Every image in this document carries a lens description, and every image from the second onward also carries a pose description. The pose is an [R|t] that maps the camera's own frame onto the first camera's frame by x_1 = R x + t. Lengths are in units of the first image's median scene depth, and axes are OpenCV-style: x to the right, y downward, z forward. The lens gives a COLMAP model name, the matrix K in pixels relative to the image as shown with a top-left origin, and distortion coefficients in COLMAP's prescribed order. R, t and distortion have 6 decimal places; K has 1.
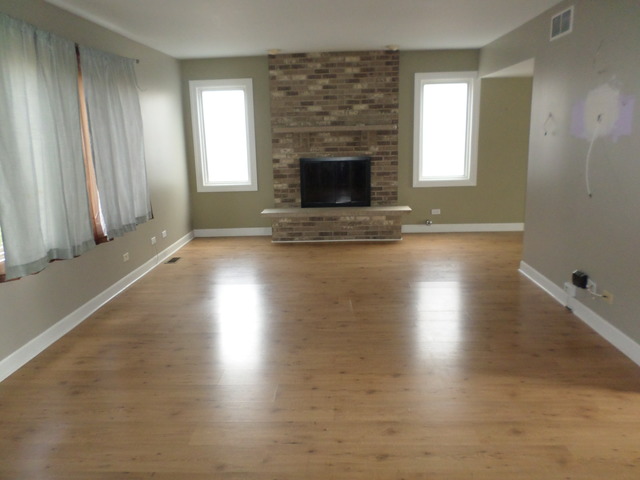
lens RADIAL K [[487.3, 0, 320.7], [0, 487.3, 241.6], [0, 0, 1]] dist [-0.002548, -0.007943]
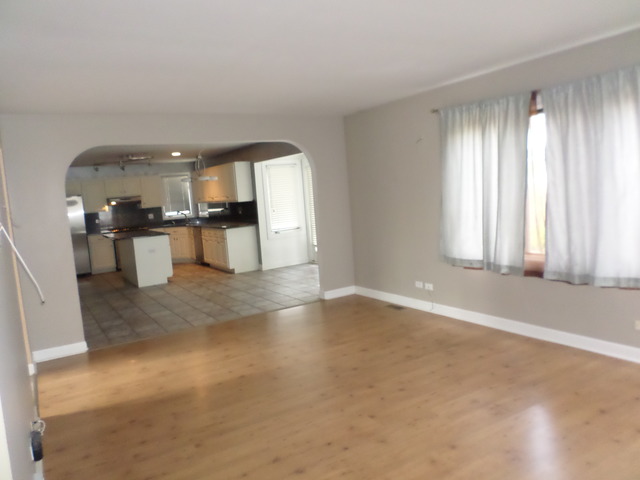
lens RADIAL K [[487.3, 0, 320.5], [0, 487.3, 239.9], [0, 0, 1]] dist [-0.002548, -0.007943]
pose [[-0.824563, 0.156204, -0.543779, 1.758993], [-0.016241, 0.954200, 0.298728, -1.355574], [0.565536, 0.255152, -0.784262, 5.596816]]
